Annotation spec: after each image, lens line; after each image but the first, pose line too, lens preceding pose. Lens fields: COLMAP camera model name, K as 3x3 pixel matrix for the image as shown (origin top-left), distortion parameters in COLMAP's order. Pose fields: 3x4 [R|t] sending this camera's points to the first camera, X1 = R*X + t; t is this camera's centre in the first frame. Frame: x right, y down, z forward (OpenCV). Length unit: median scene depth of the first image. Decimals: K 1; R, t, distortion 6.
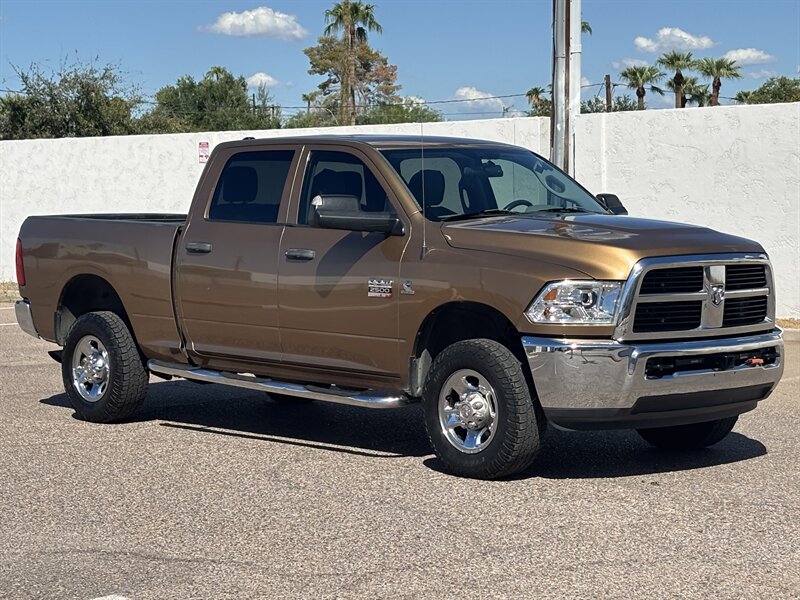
lens RADIAL K [[1817.3, 0, 400.0], [0, 1817.3, 300.0], [0, 0, 1]] dist [0.271410, -0.902124]
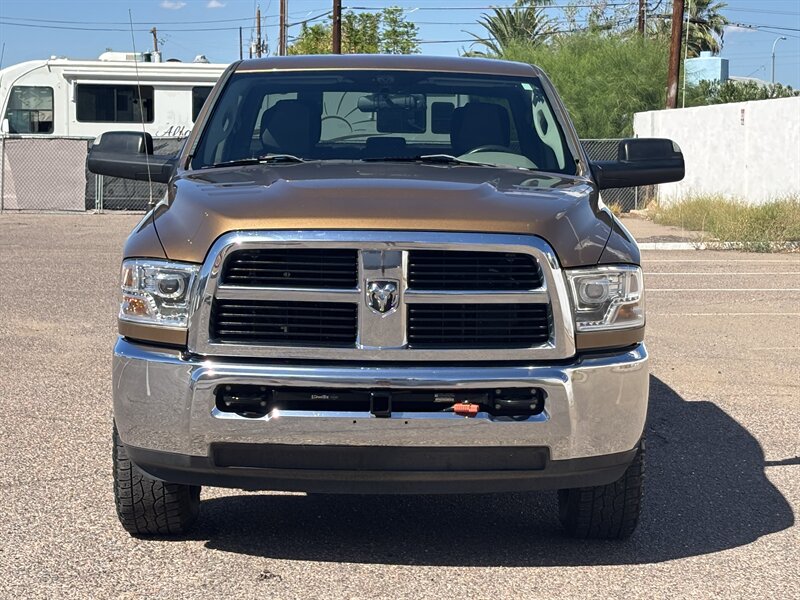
lens RADIAL K [[1817.3, 0, 400.0], [0, 1817.3, 300.0], [0, 0, 1]] dist [0.271410, -0.902124]
pose [[0.738755, 0.068875, -0.670445, 0.583686], [-0.052245, 0.997624, 0.044918, -0.029084], [0.671946, 0.001844, 0.740598, 0.528605]]
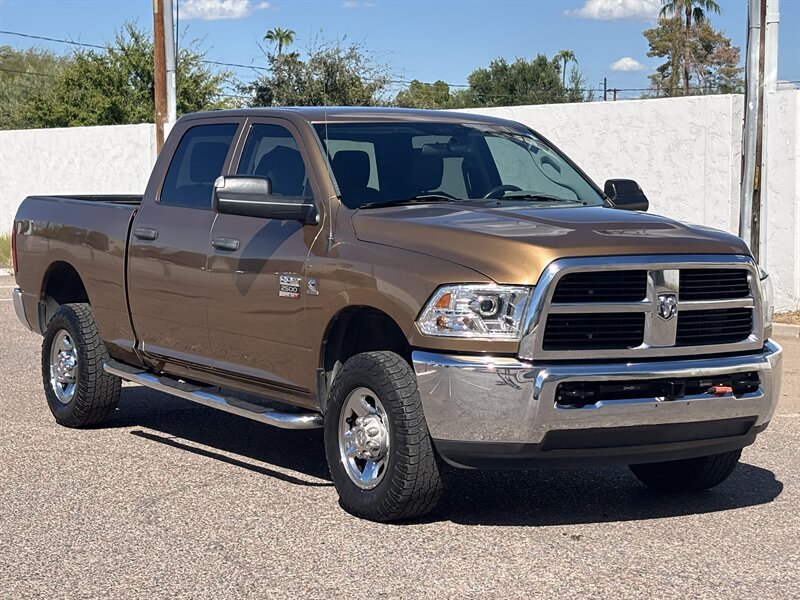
lens RADIAL K [[1817.3, 0, 400.0], [0, 1817.3, 300.0], [0, 0, 1]] dist [0.271410, -0.902124]
pose [[0.981464, 0.025677, -0.189919, 0.206105], [-0.024104, 0.999653, 0.010587, -0.010834], [0.190125, -0.005813, 0.981743, 0.185196]]
